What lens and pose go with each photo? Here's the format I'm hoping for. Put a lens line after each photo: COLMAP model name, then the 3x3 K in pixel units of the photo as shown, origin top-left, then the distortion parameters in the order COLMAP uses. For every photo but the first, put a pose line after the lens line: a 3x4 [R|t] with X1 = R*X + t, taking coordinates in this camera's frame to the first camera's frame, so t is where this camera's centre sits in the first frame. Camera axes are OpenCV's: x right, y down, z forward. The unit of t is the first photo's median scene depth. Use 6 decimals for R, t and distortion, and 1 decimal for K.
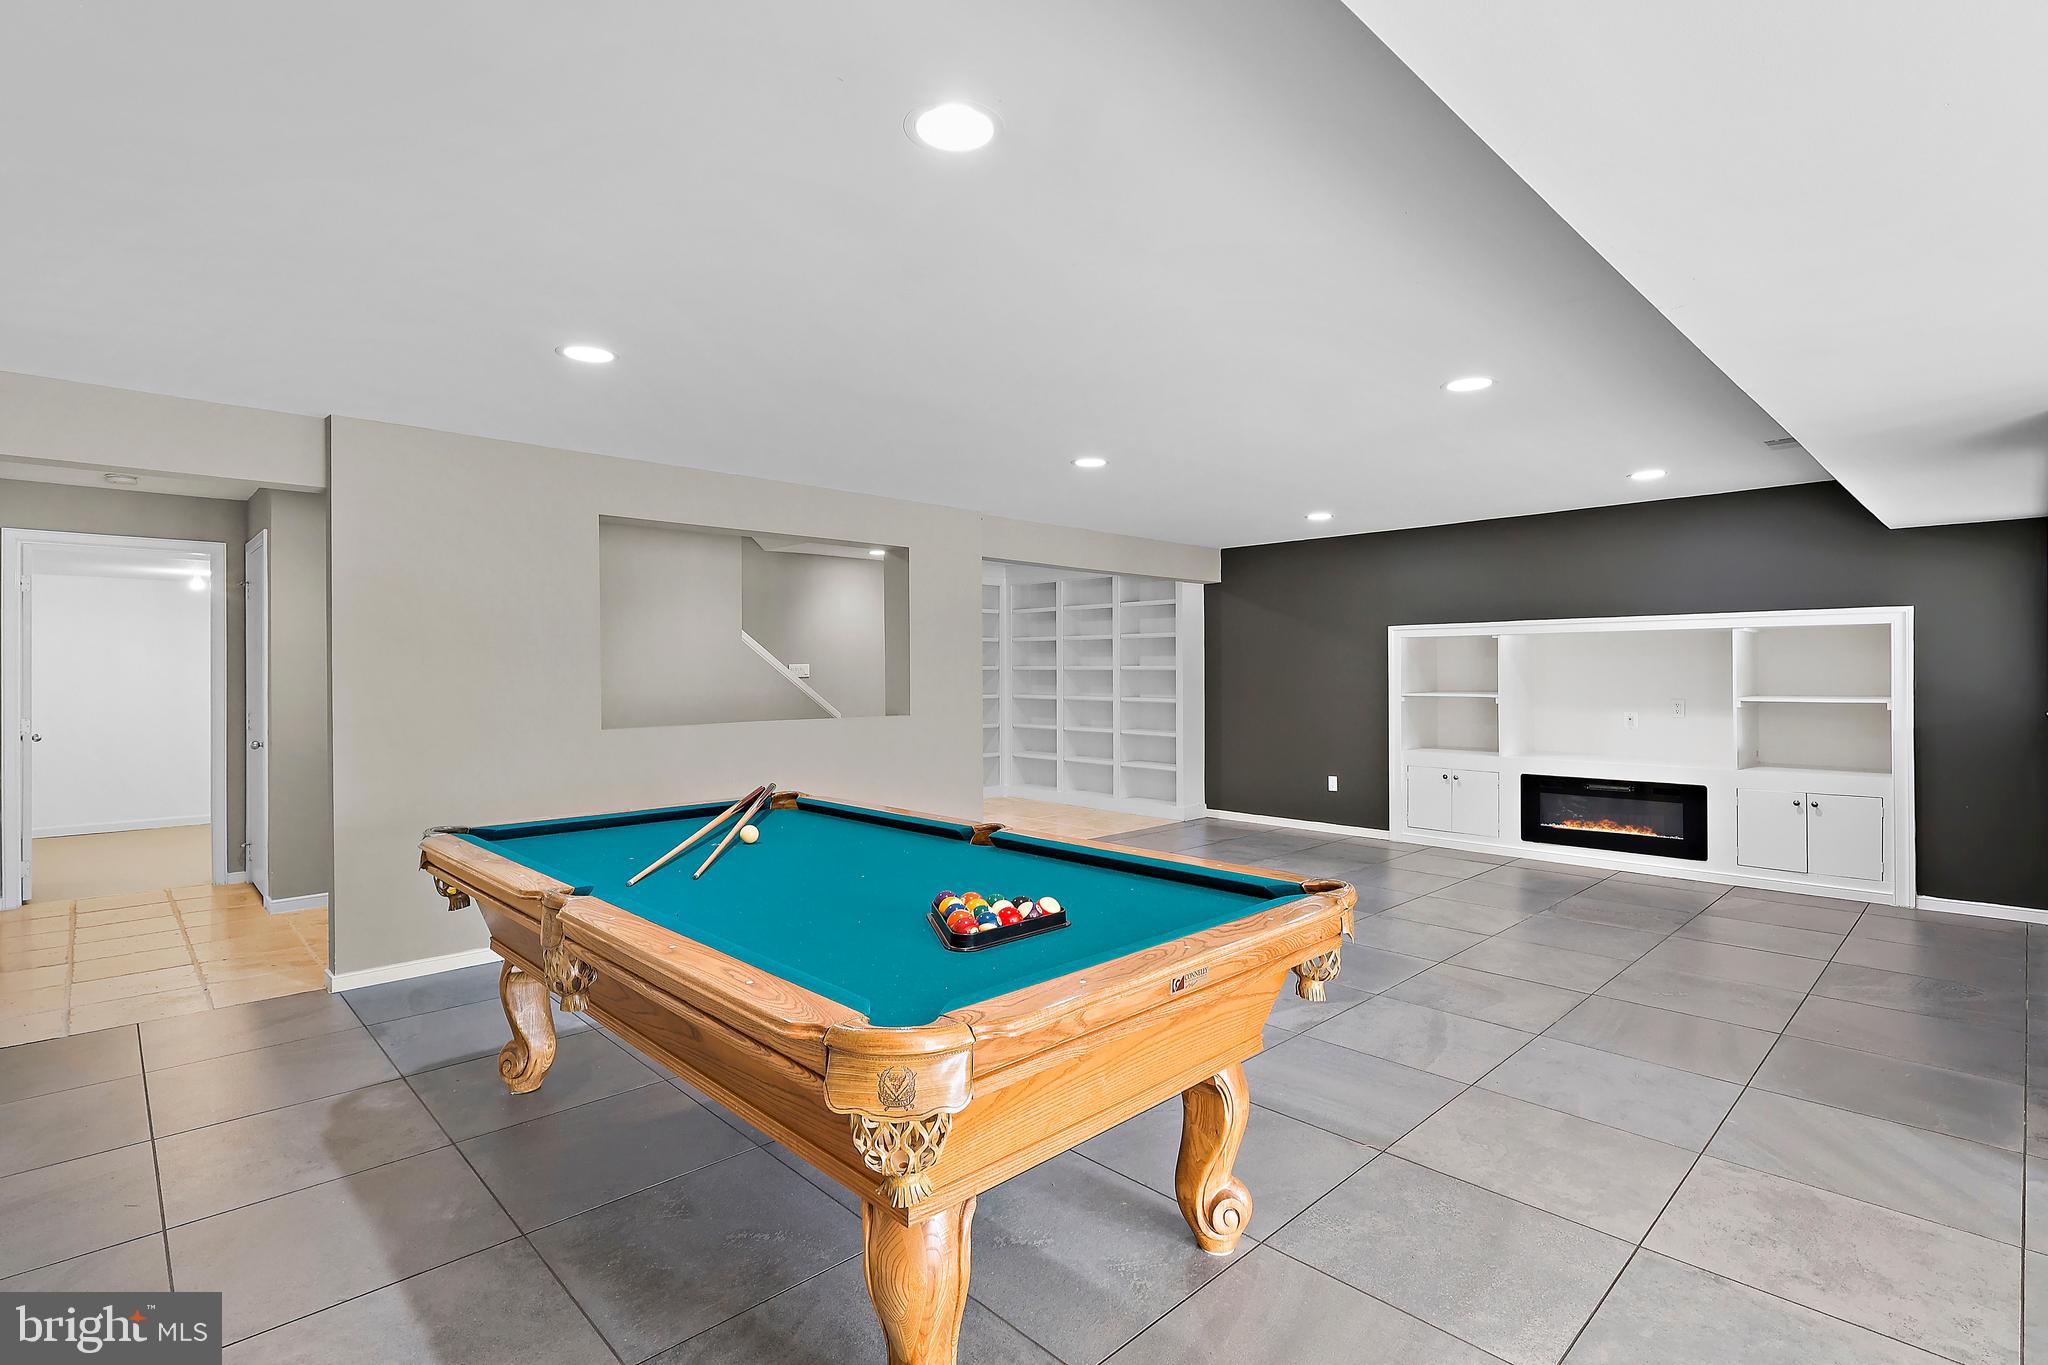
lens RADIAL K [[967.1, 0, 1027.3], [0, 967.1, 671.8], [0, 0, 1]] dist [-0.003750, -0.000357]
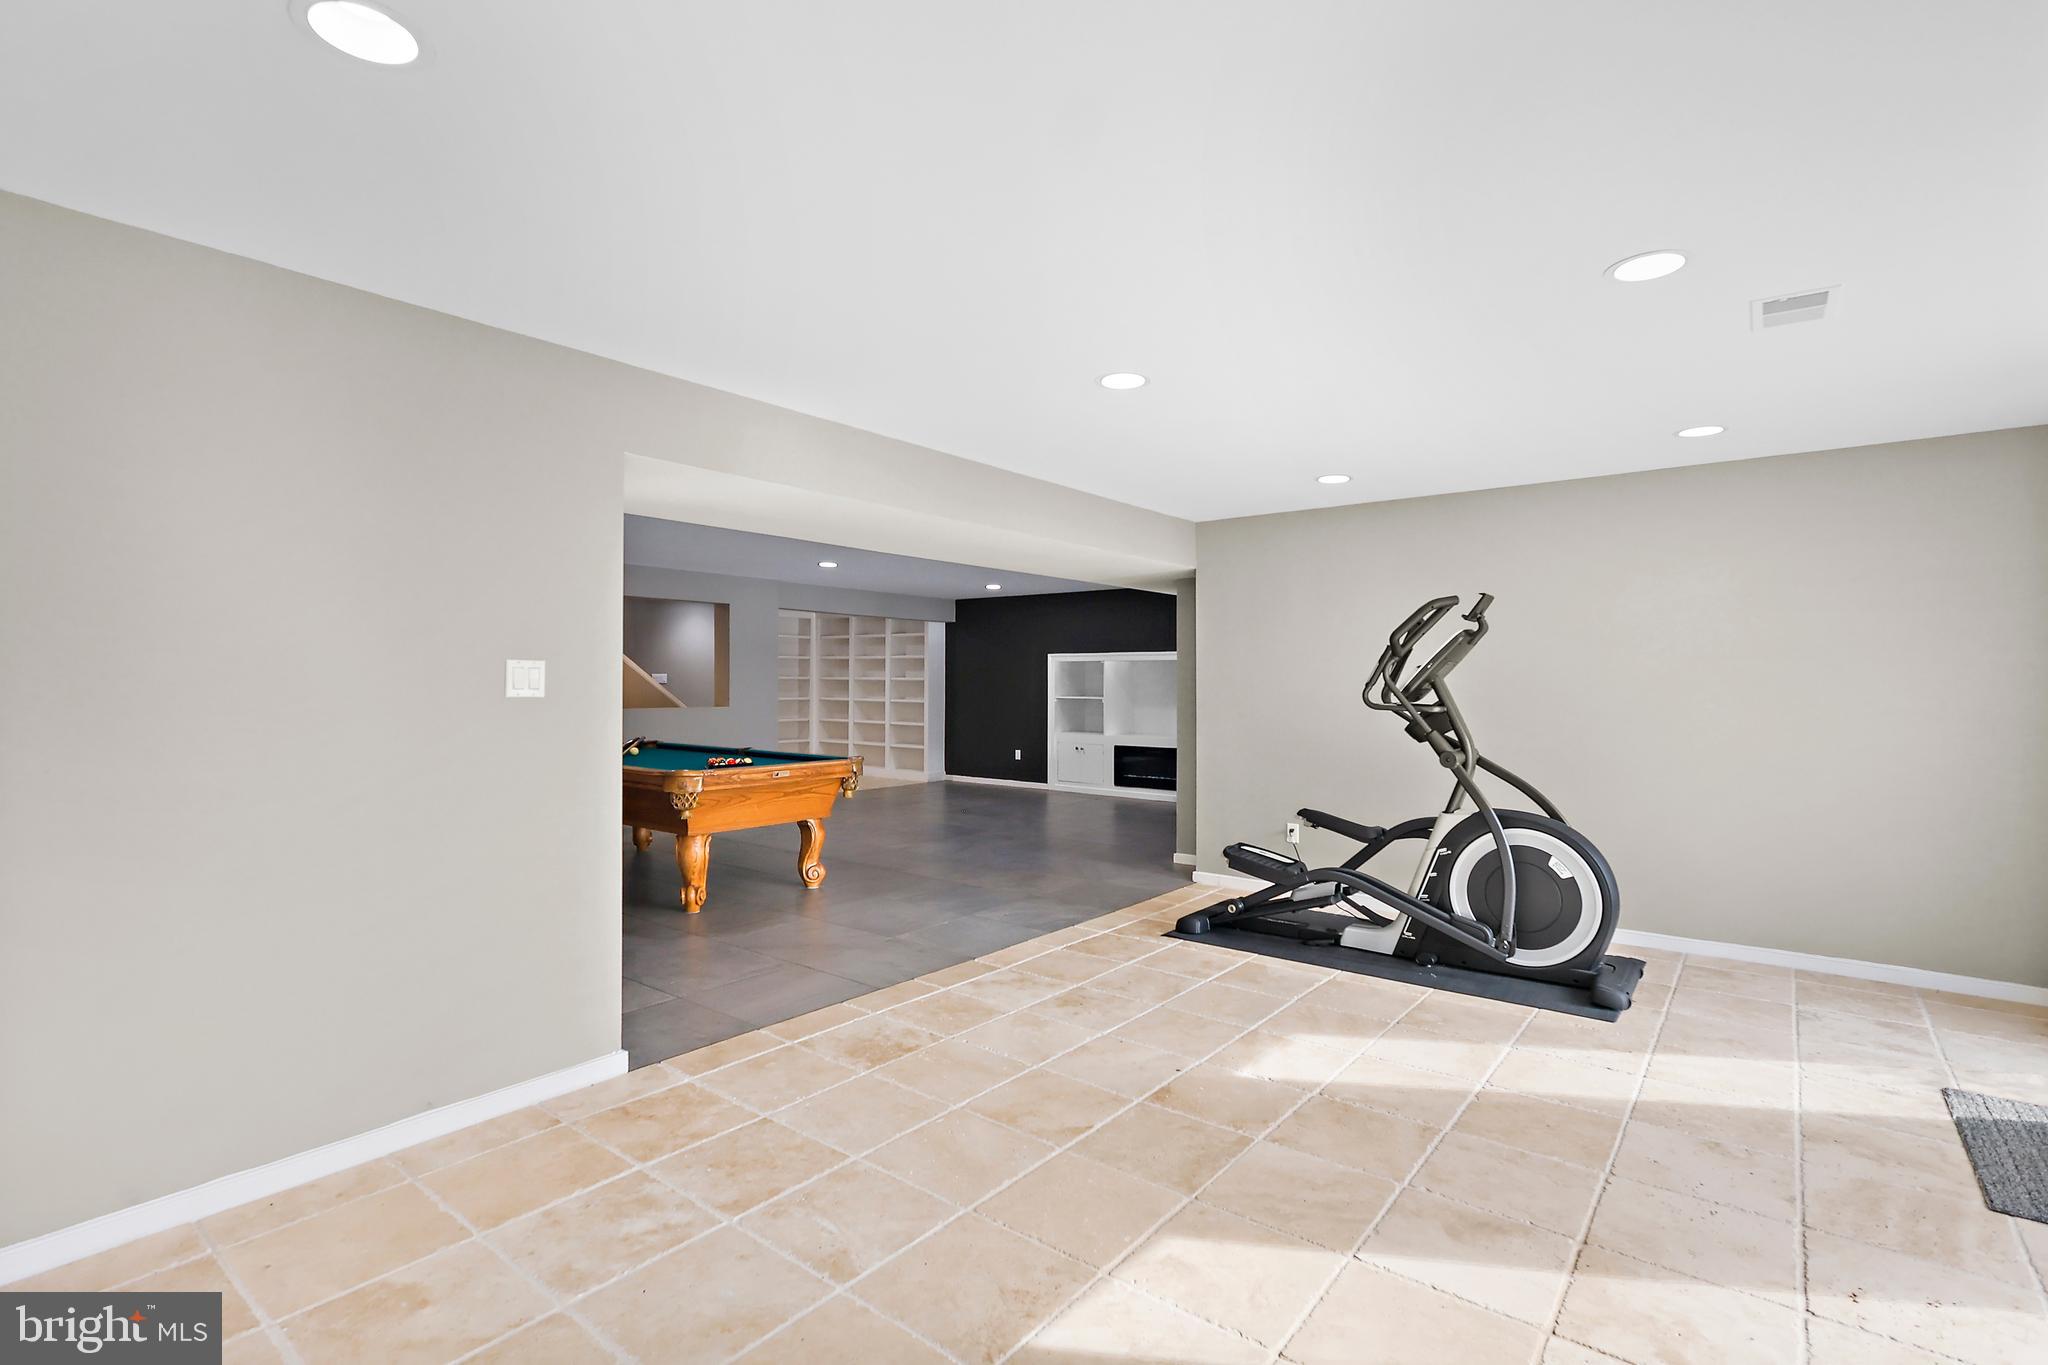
lens RADIAL K [[967.1, 0, 1031.2], [0, 967.1, 686.9], [0, 0, 1]] dist [-0.003750, -0.000357]
pose [[0.991070, 0.008140, 0.133091, 0.120186], [-0.008593, 0.999959, 0.002830, 0.002090], [-0.133062, -0.003948, 0.991100, -0.496352]]
